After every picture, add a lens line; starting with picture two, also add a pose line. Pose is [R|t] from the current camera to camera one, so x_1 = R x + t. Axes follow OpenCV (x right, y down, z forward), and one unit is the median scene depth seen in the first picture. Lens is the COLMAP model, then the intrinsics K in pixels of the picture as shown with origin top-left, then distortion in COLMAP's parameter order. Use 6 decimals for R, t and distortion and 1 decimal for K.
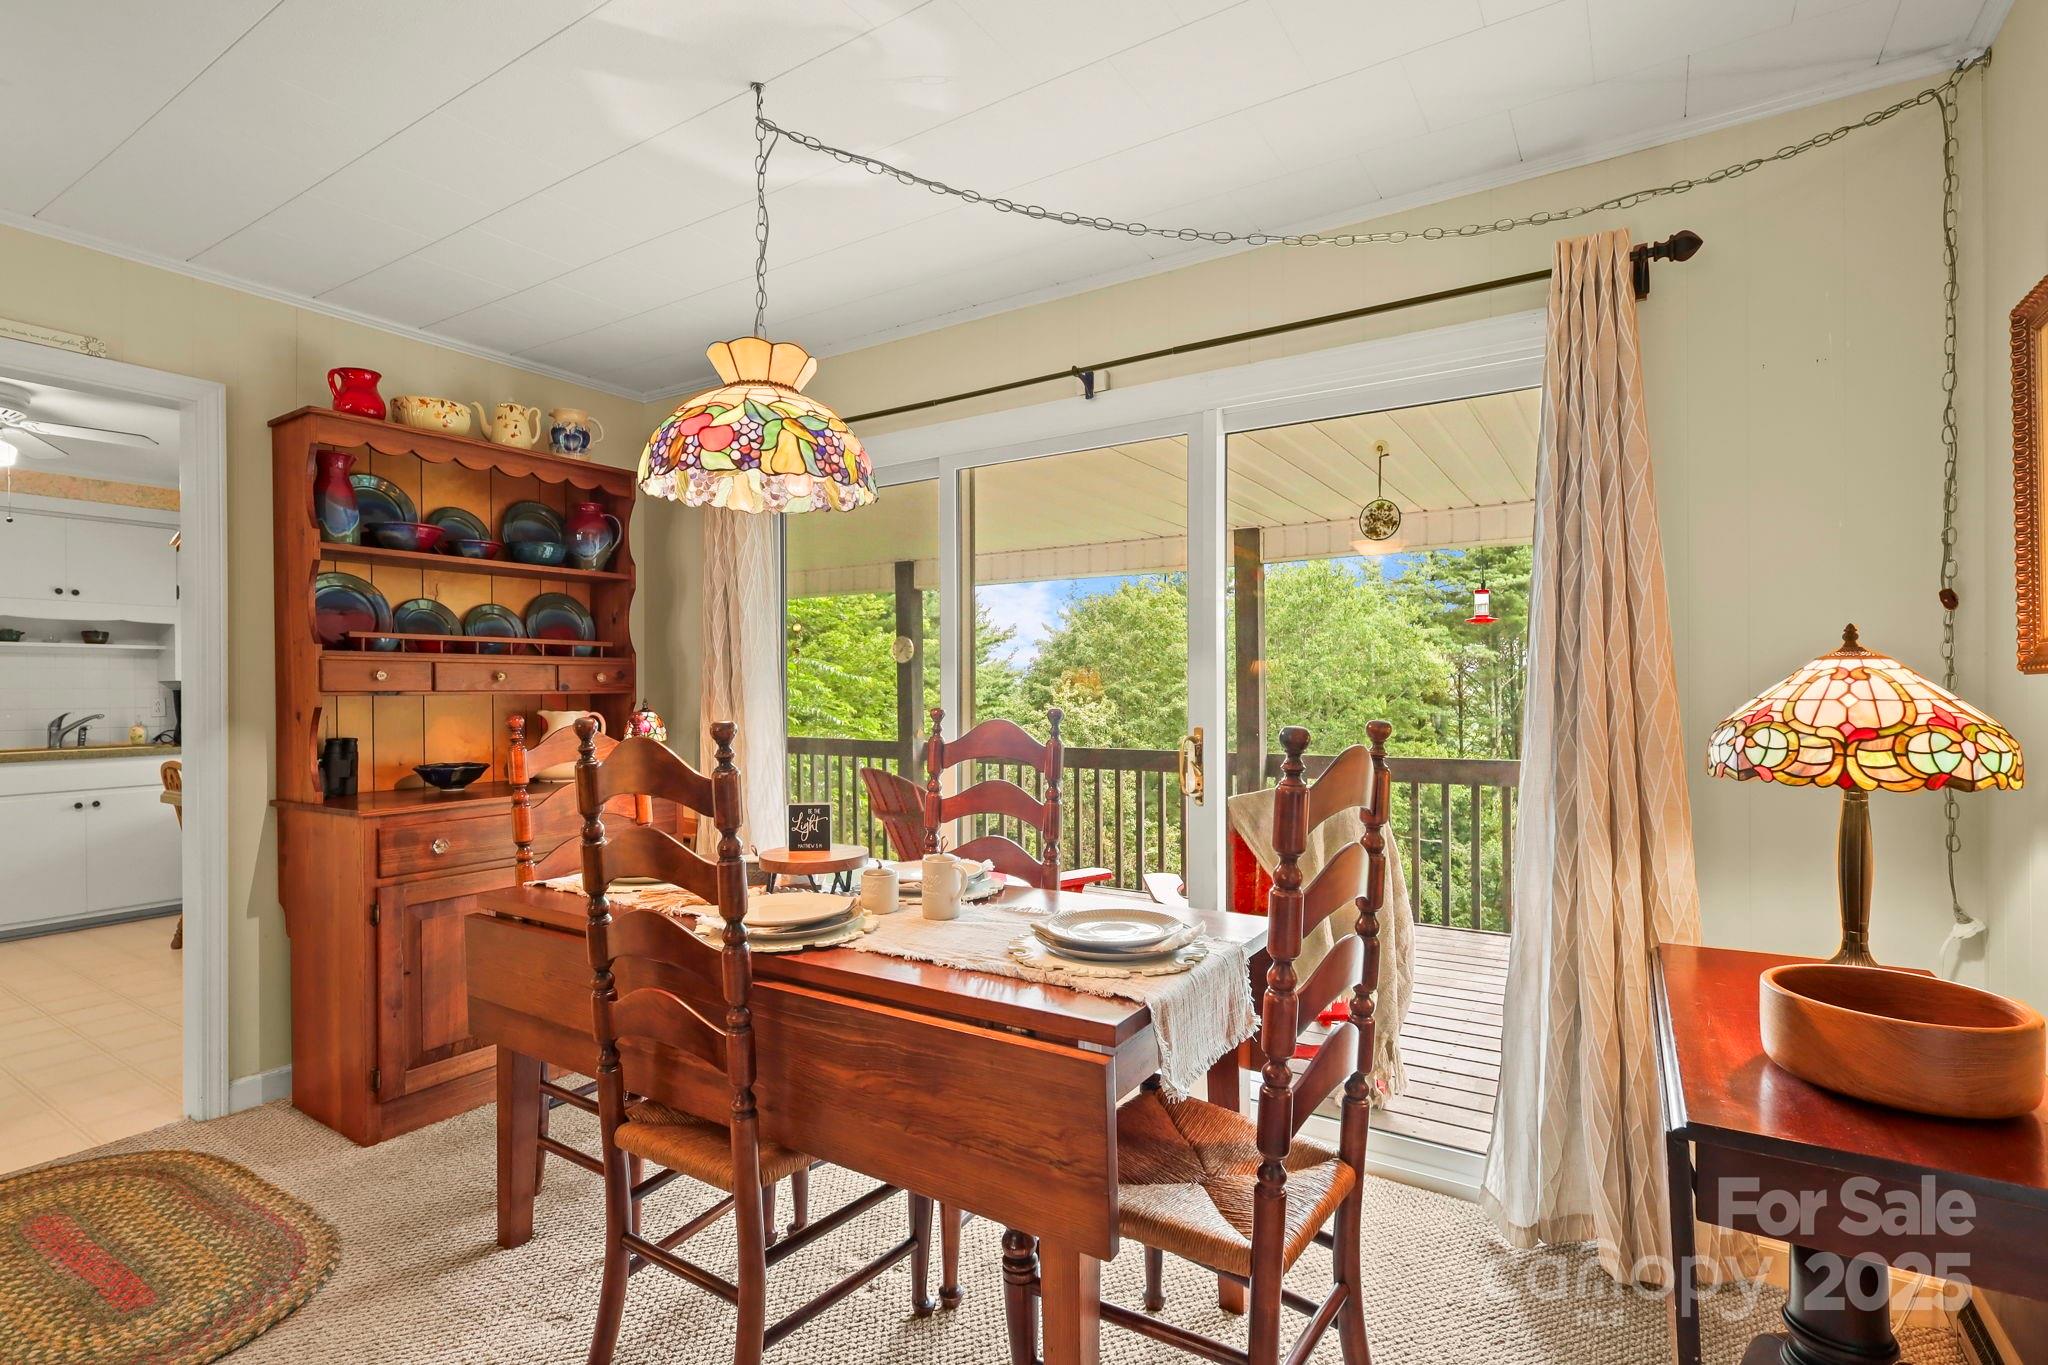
lens RADIAL K [[977.1, 0, 1022.3], [0, 977.1, 690.5], [0, 0, 1]] dist [0.001739, 0.000825]
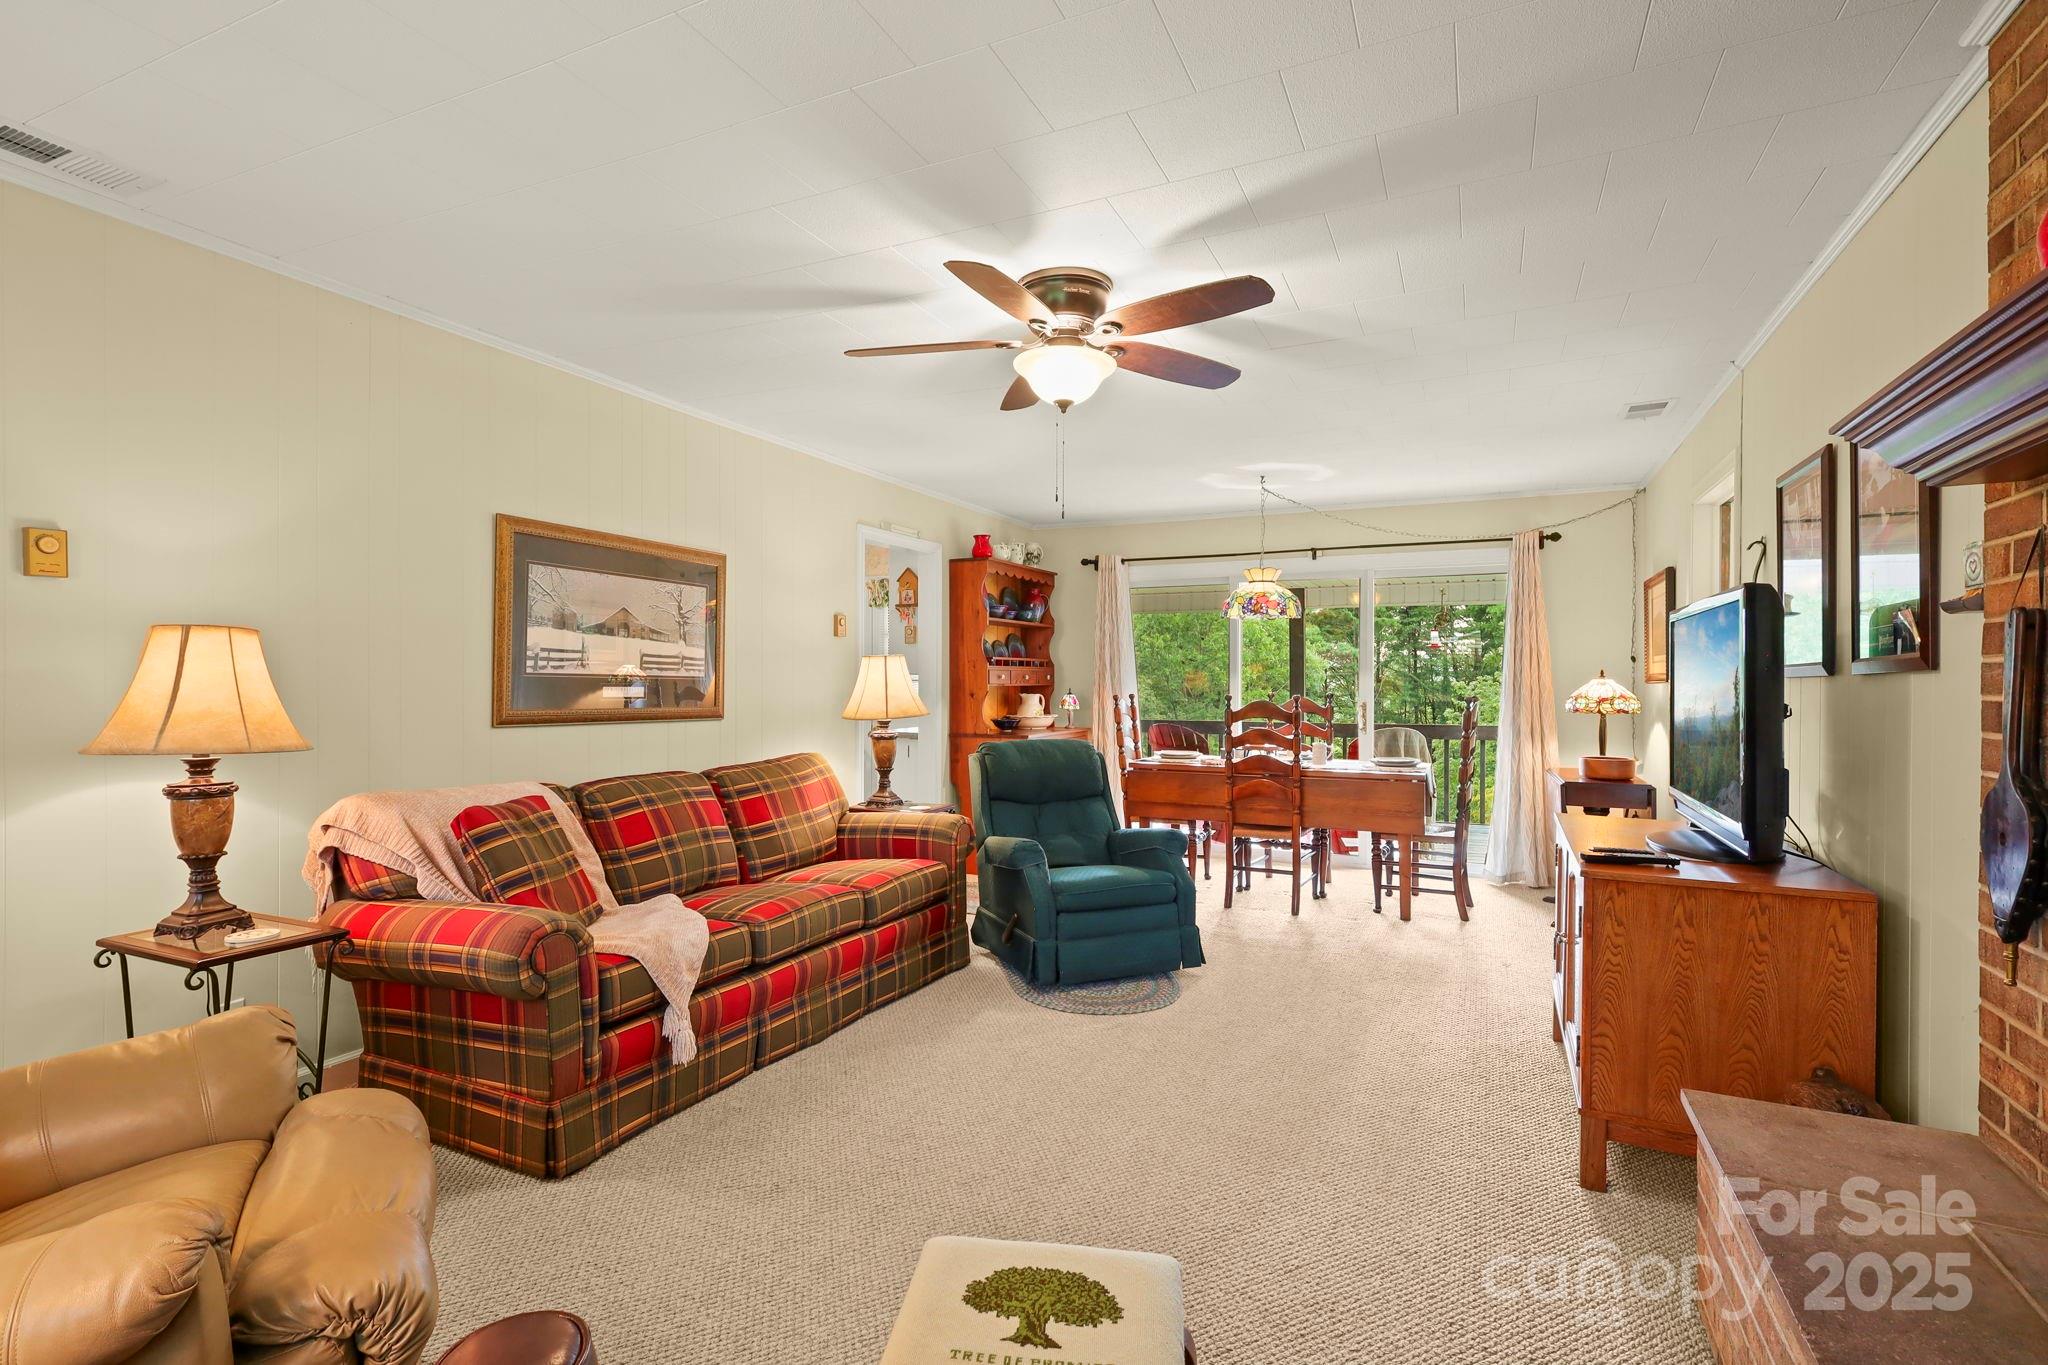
lens RADIAL K [[973.4, 0, 1021.3], [0, 973.4, 683.1], [0, 0, 1]] dist [0.000463, 0.000145]
pose [[0.991591, 0.006283, 0.129255, -1.233829], [-0.006537, 0.999977, 0.001541, -0.007252], [-0.129243, -0.002373, 0.991610, -1.618074]]
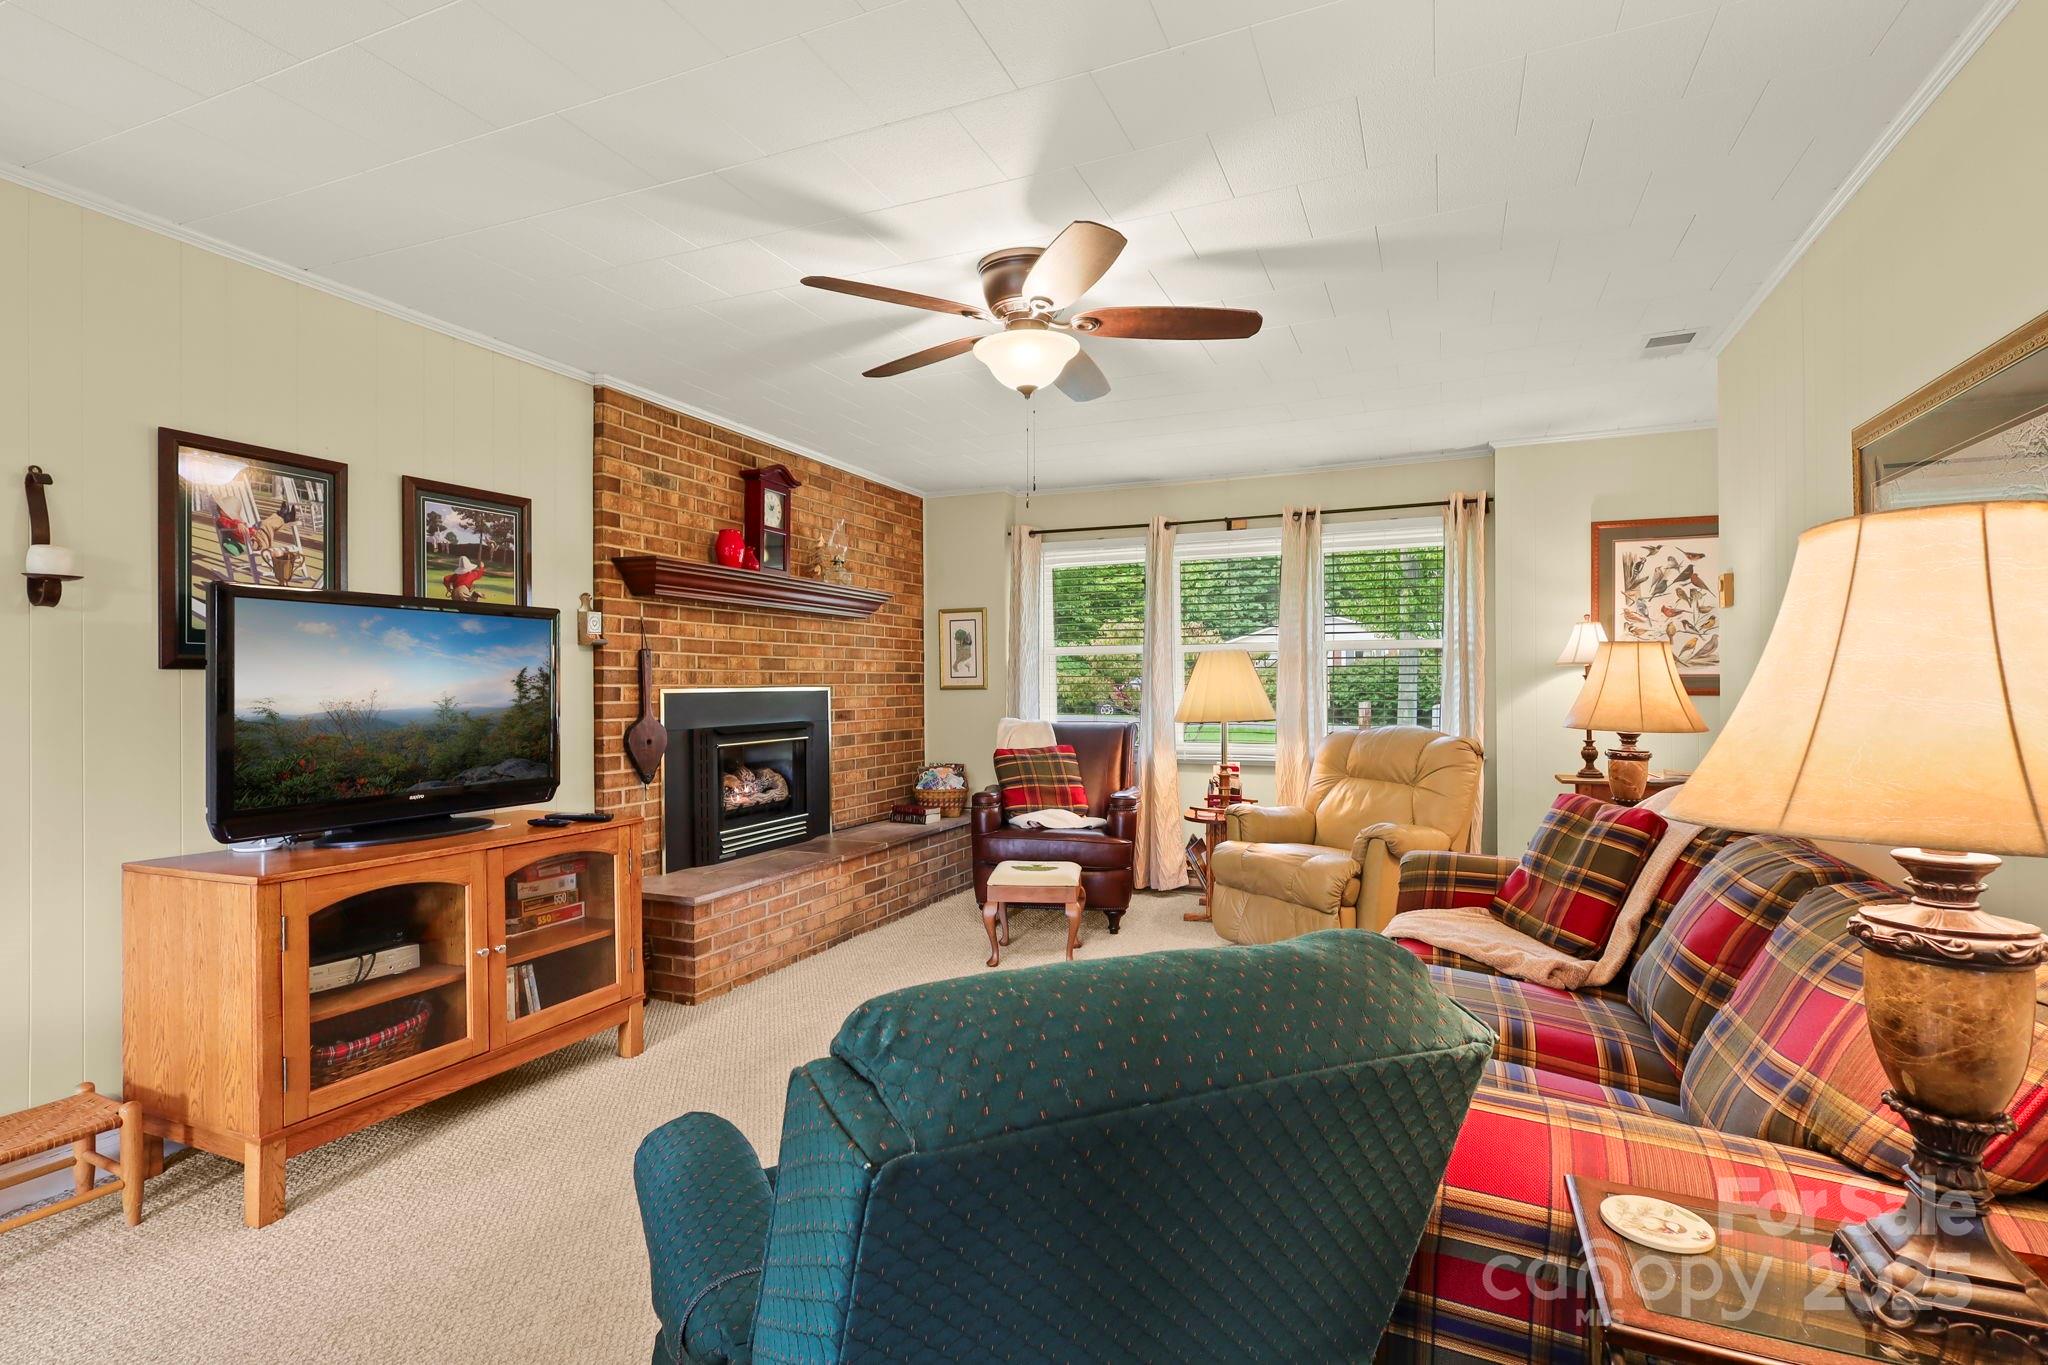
lens RADIAL K [[977.7, 0, 1020.4], [0, 977.7, 681.4], [0, 0, 1]] dist [0.000590, 0.000401]
pose [[-0.986084, 0.001503, -0.166238, -0.767088], [0.001796, 0.999997, -0.001614, 0.000065], [0.166236, -0.001890, -0.986084, 1.055704]]
